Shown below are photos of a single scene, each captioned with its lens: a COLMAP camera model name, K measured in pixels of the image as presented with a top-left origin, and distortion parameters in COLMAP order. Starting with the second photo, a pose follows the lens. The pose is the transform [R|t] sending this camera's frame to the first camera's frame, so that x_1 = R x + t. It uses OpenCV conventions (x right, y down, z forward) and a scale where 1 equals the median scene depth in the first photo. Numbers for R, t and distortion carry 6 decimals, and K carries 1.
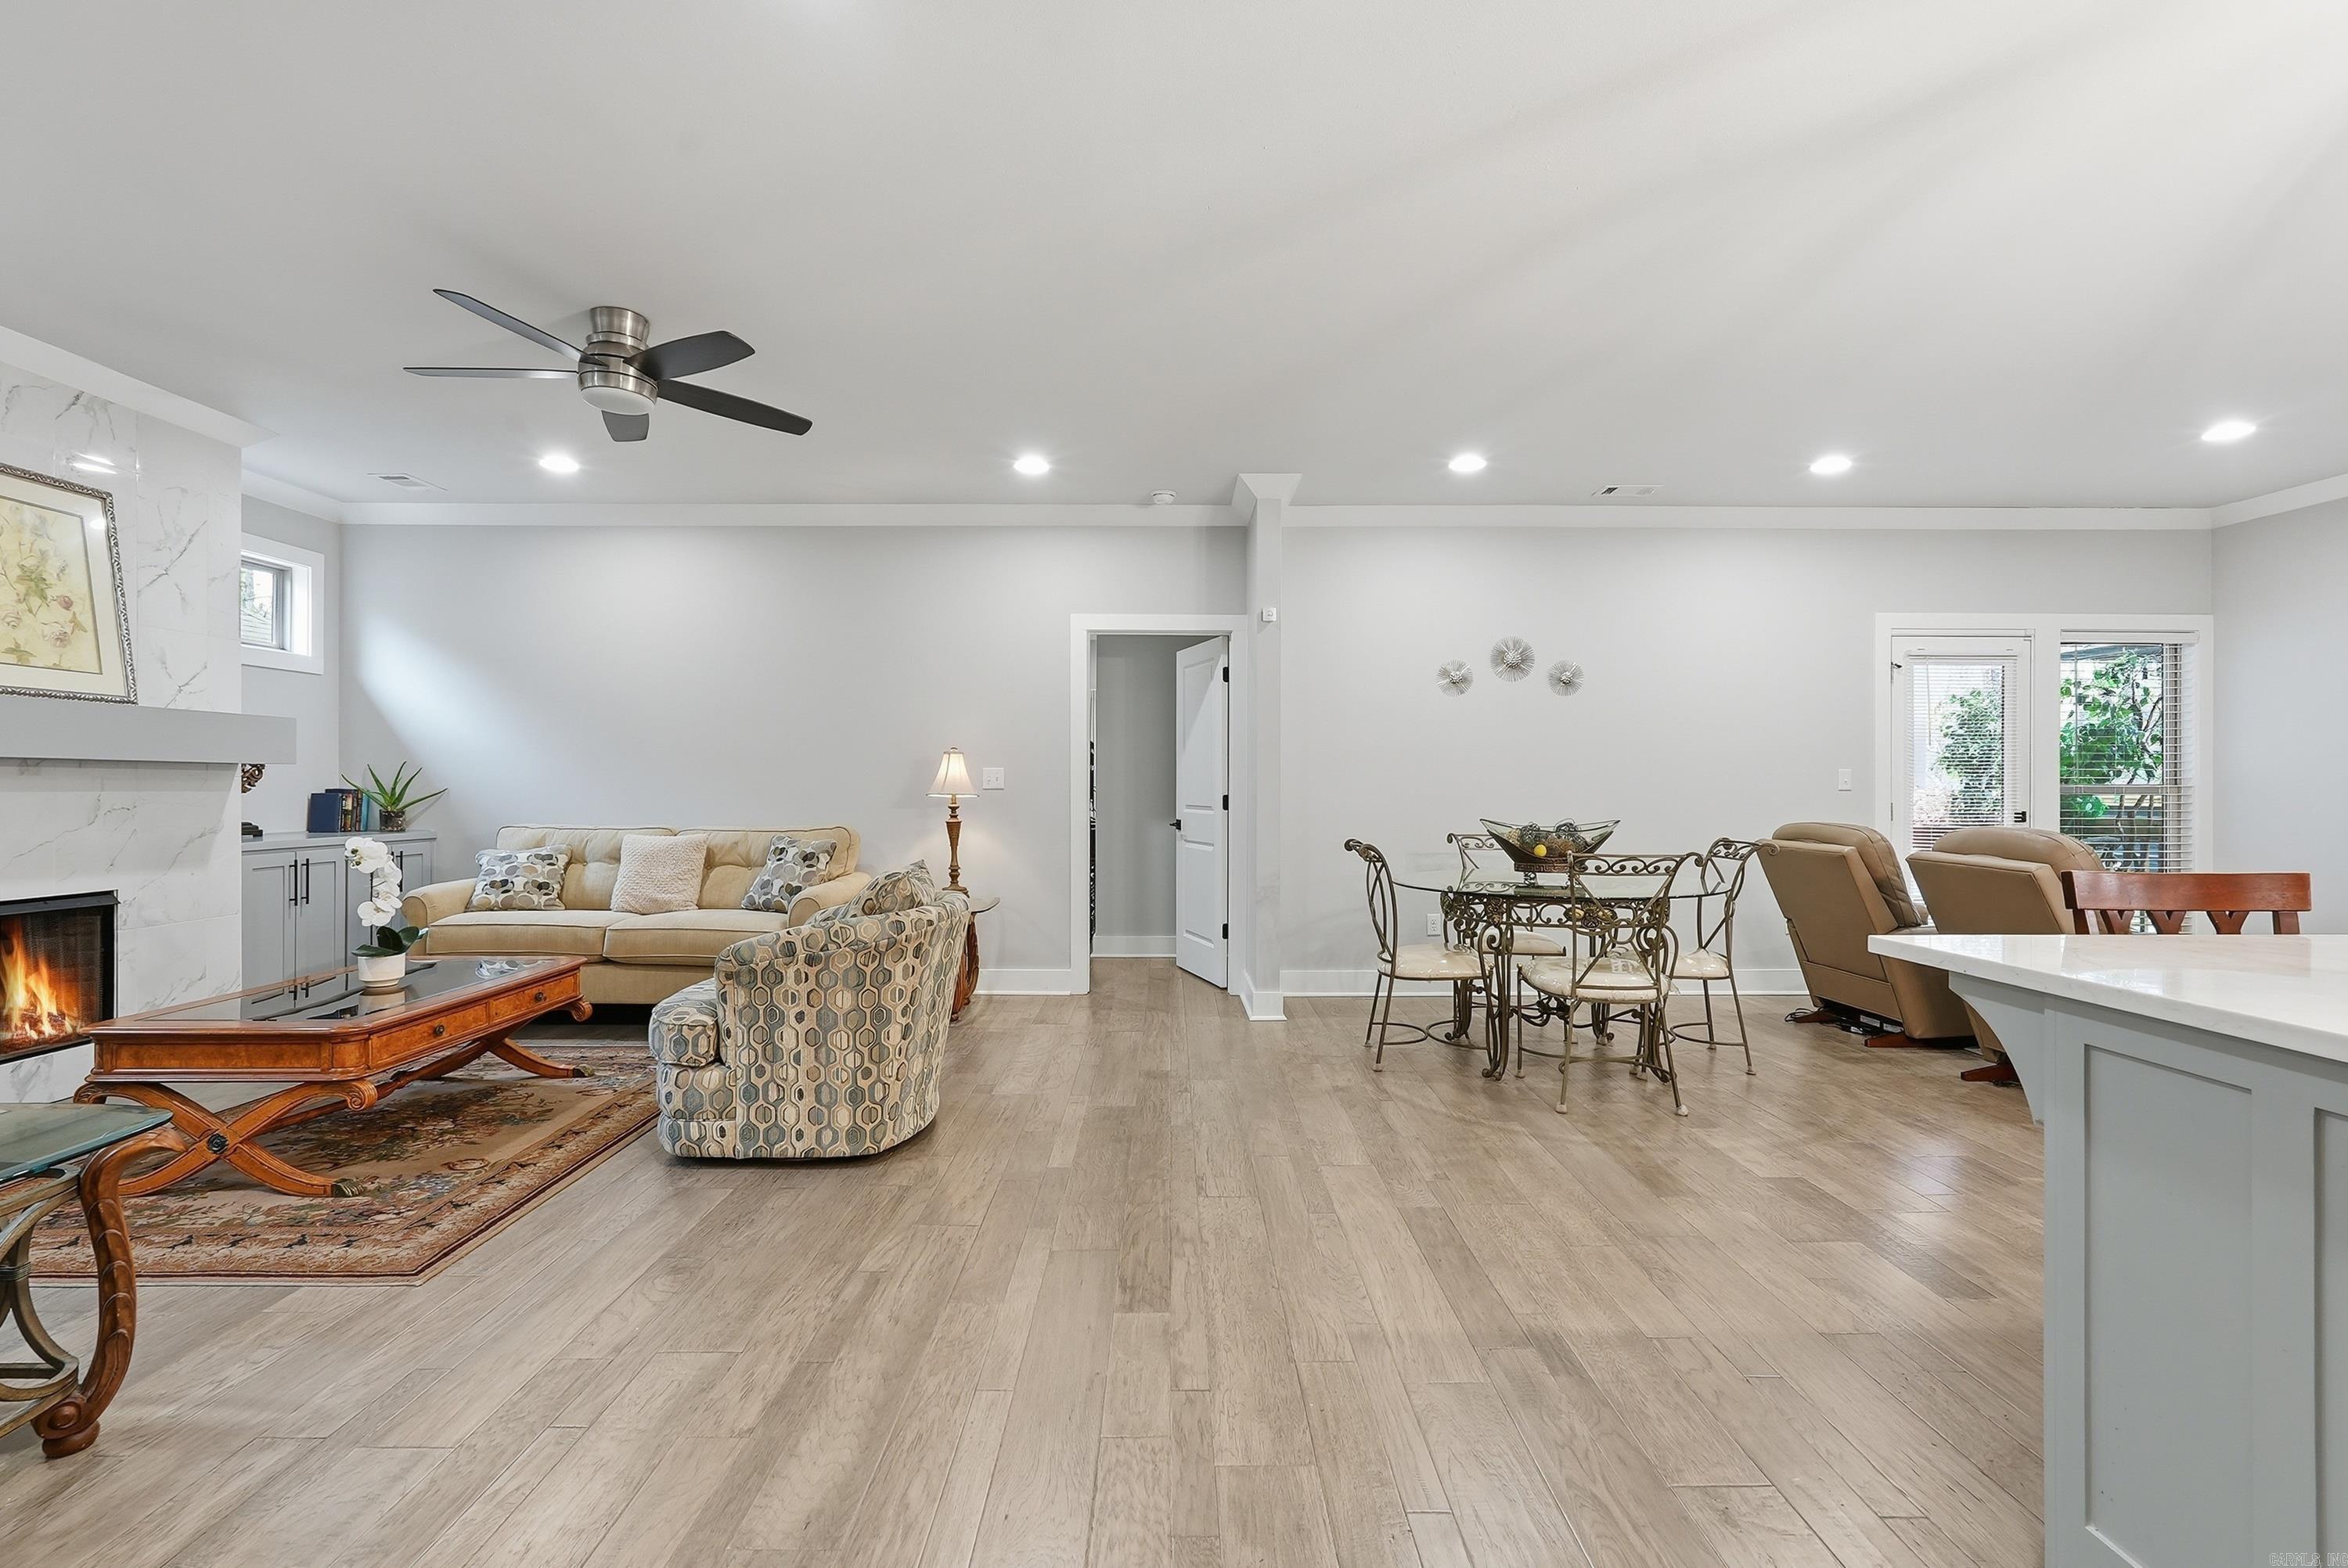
lens RADIAL K [[1049.1, 0, 1170.0], [0, 1049.1, 787.3], [0, 0, 1]] dist [-0.015817, 0.008310]
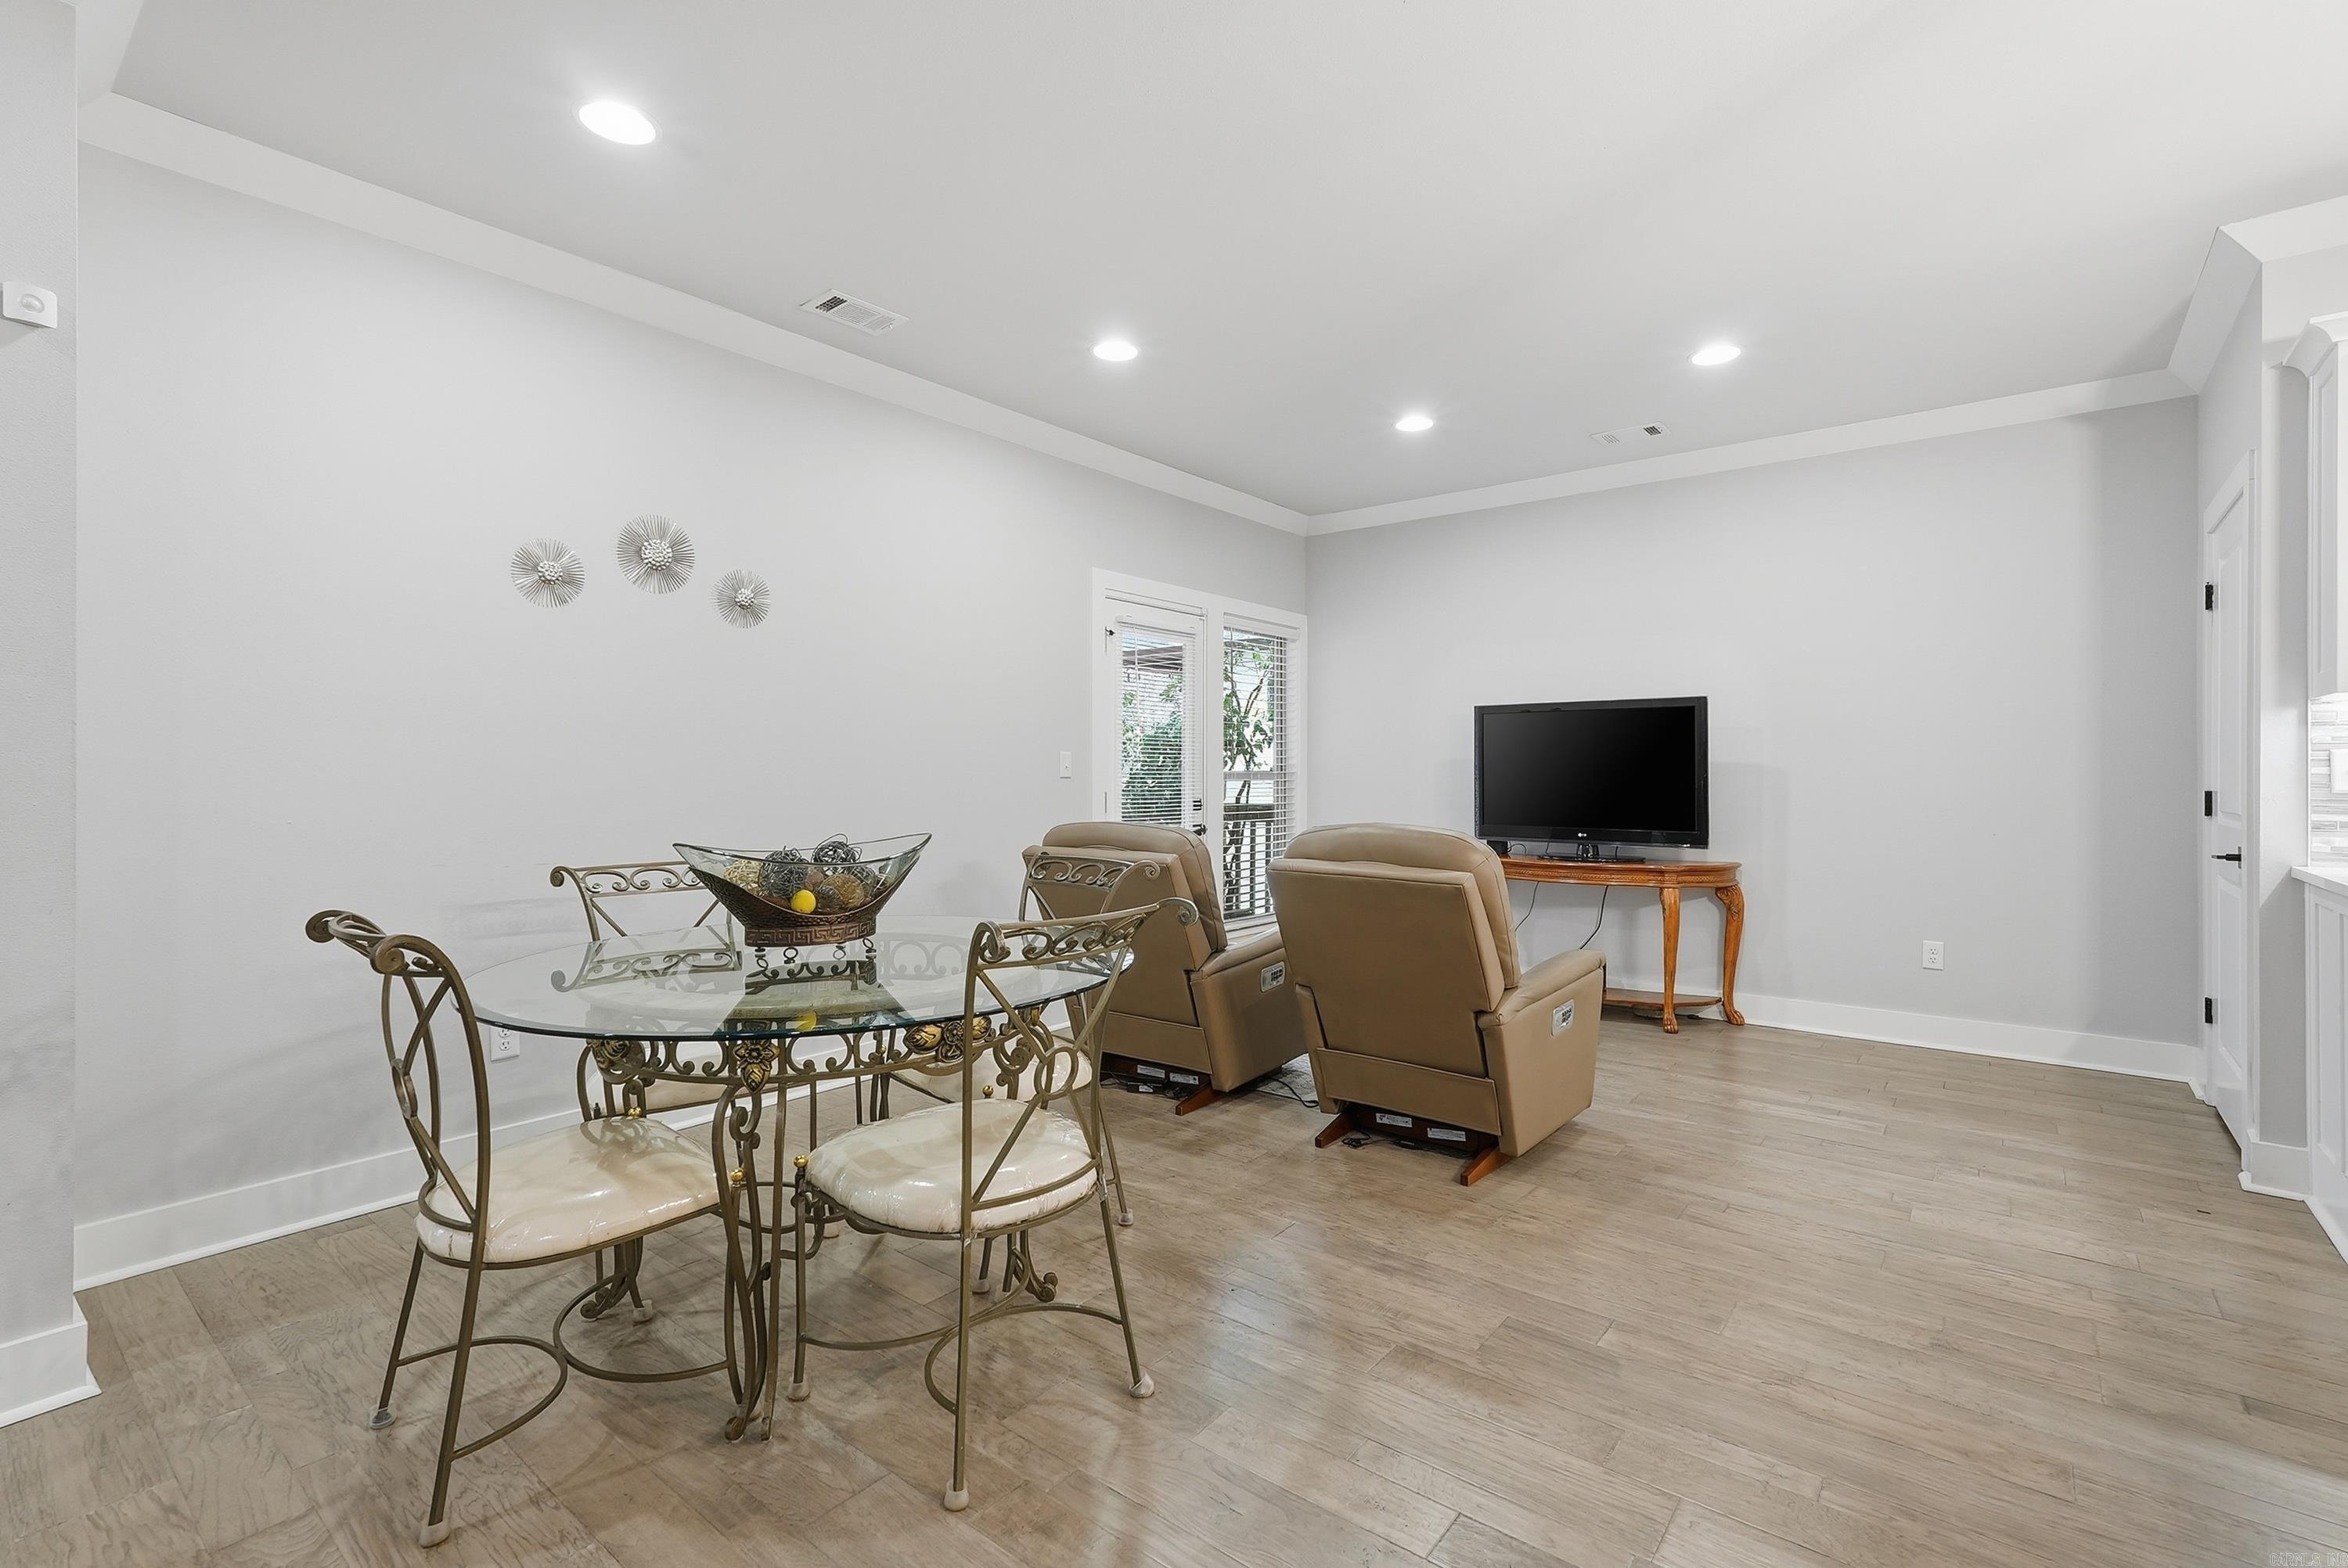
lens RADIAL K [[1049.1, 0, 1172.2], [0, 1049.1, 769.2], [0, 0, 1]] dist [-0.015817, 0.008310]
pose [[0.626604, 0.000035, 0.779338, 0.064362], [0.003560, 0.999989, -0.002907, -0.001328], [-0.779330, 0.004596, 0.626597, 0.490455]]
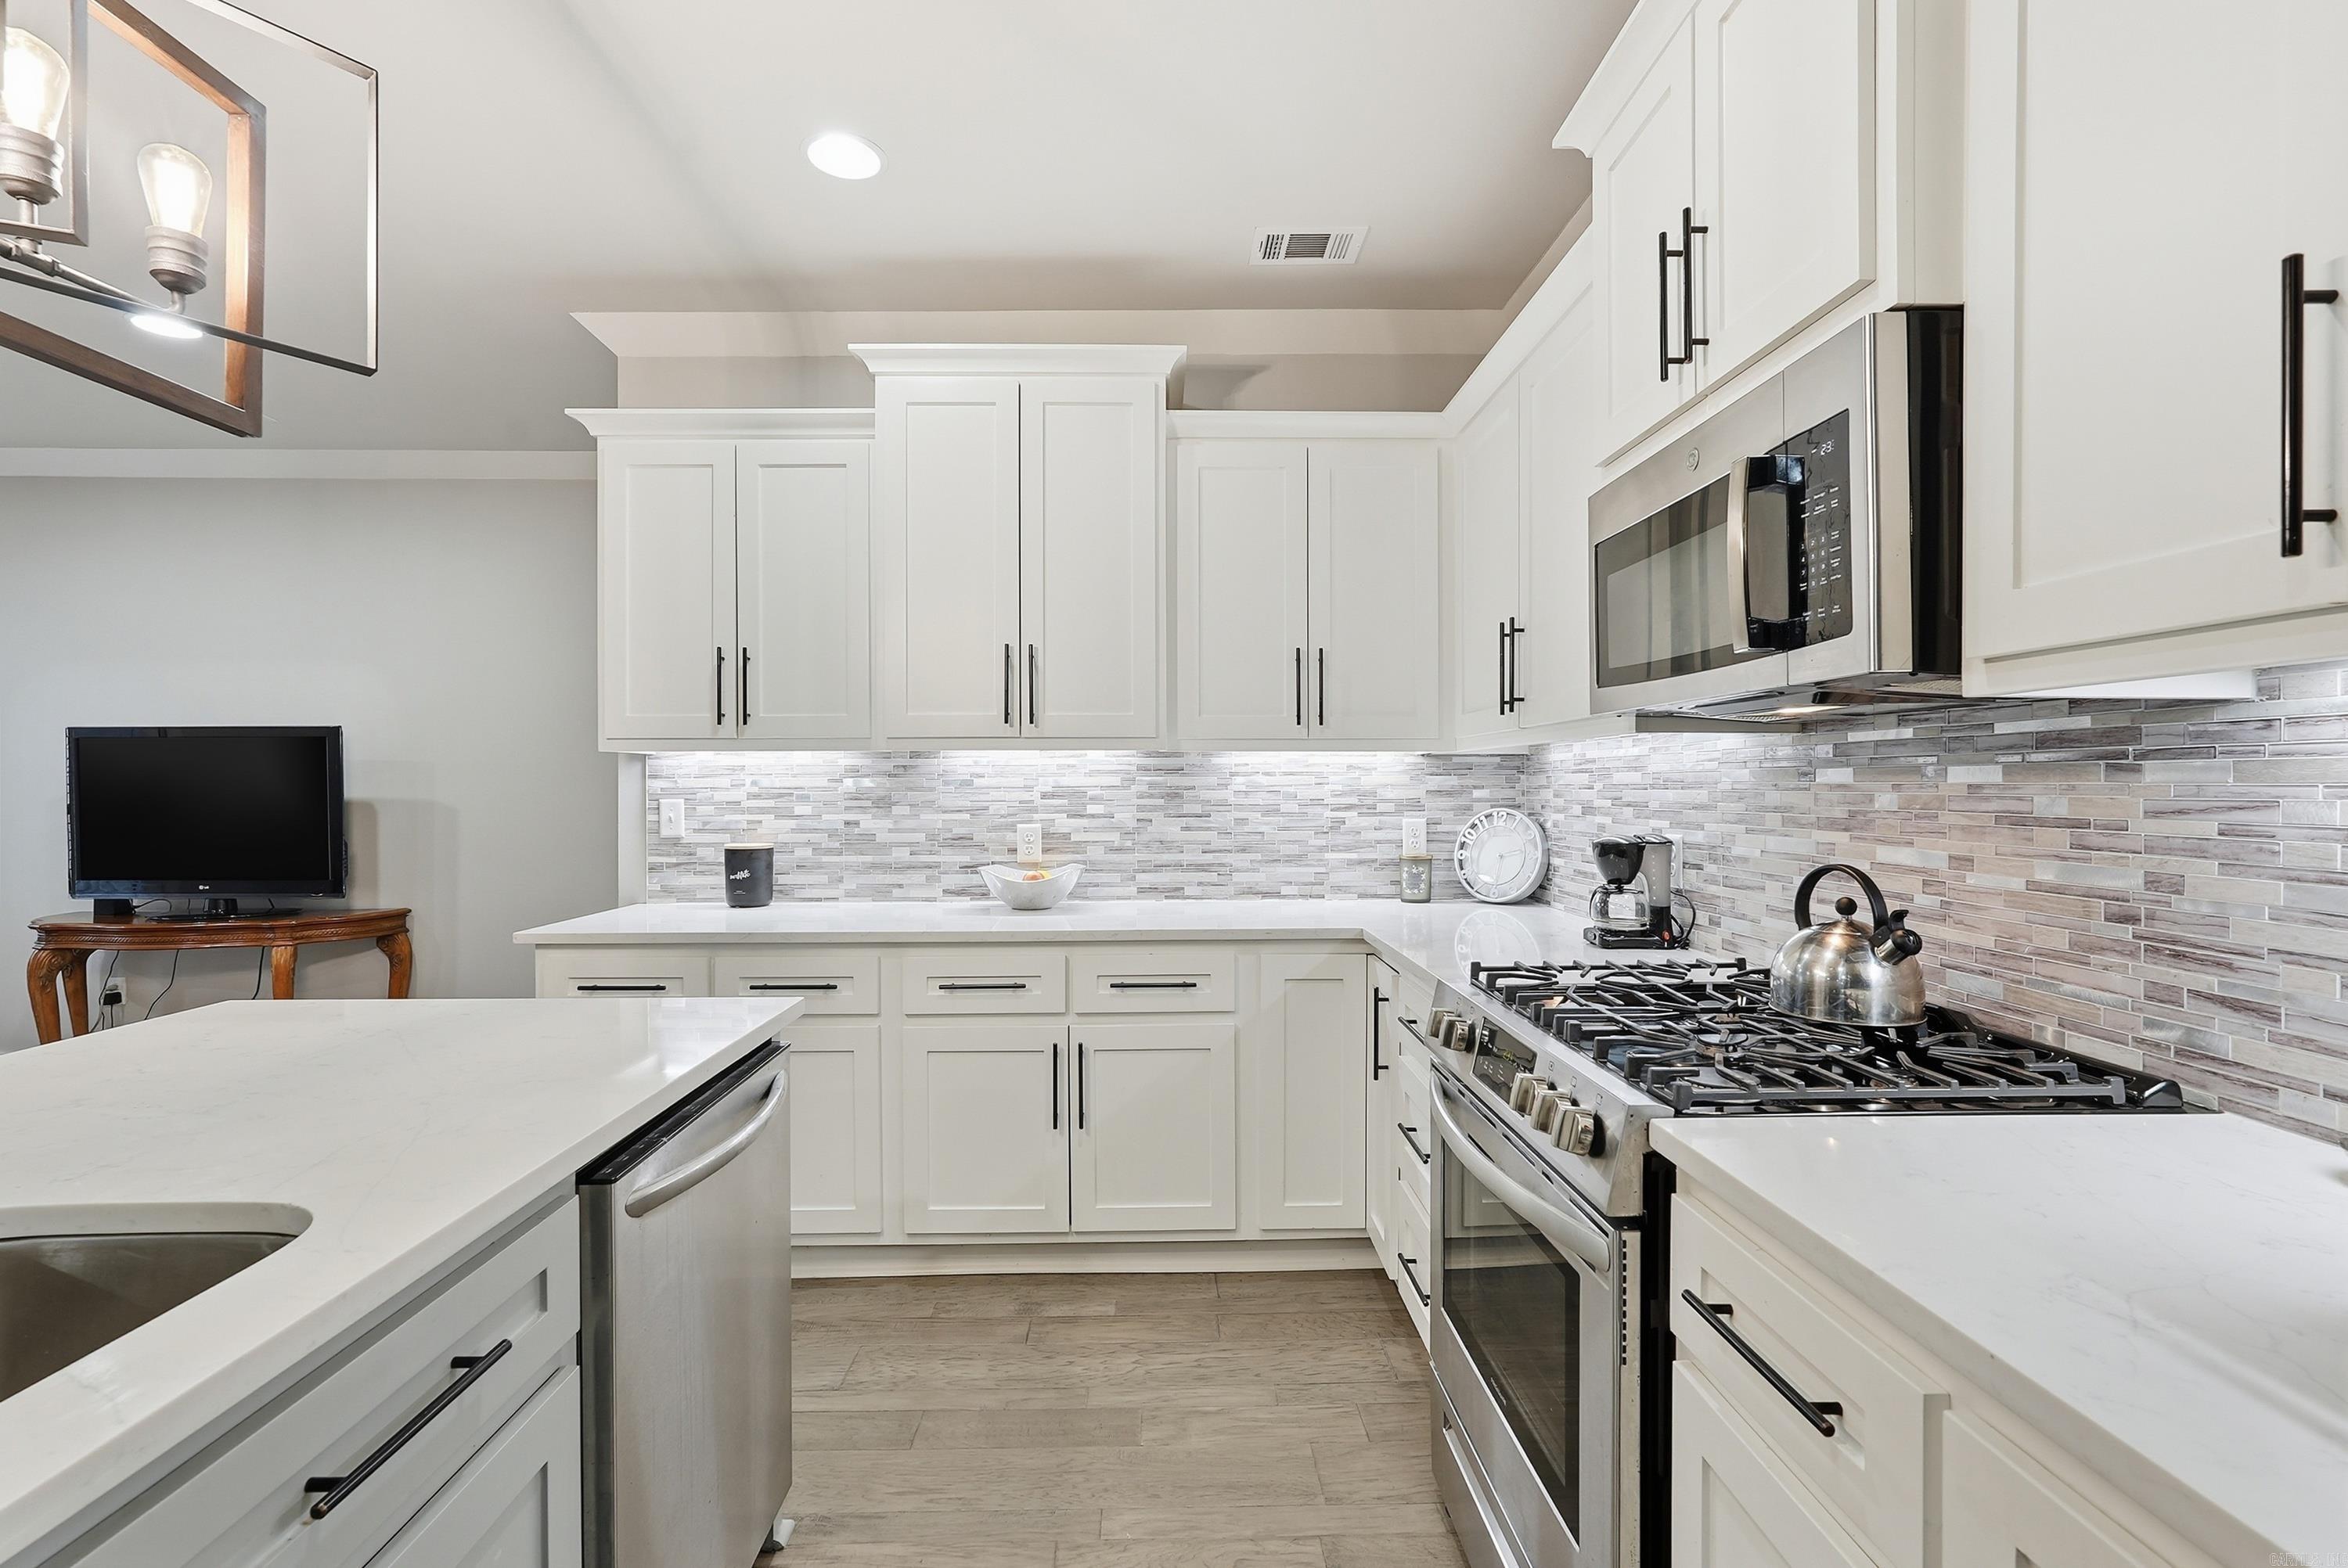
lens RADIAL K [[1049.1, 0, 1174.4], [0, 1049.1, 782.9], [0, 0, 1]] dist [-0.015817, 0.008310]
pose [[-0.022254, -0.001303, 0.999751, 0.253838], [0.003920, 0.999991, 0.001391, -0.021668], [-0.999745, 0.003950, -0.022249, 0.043605]]
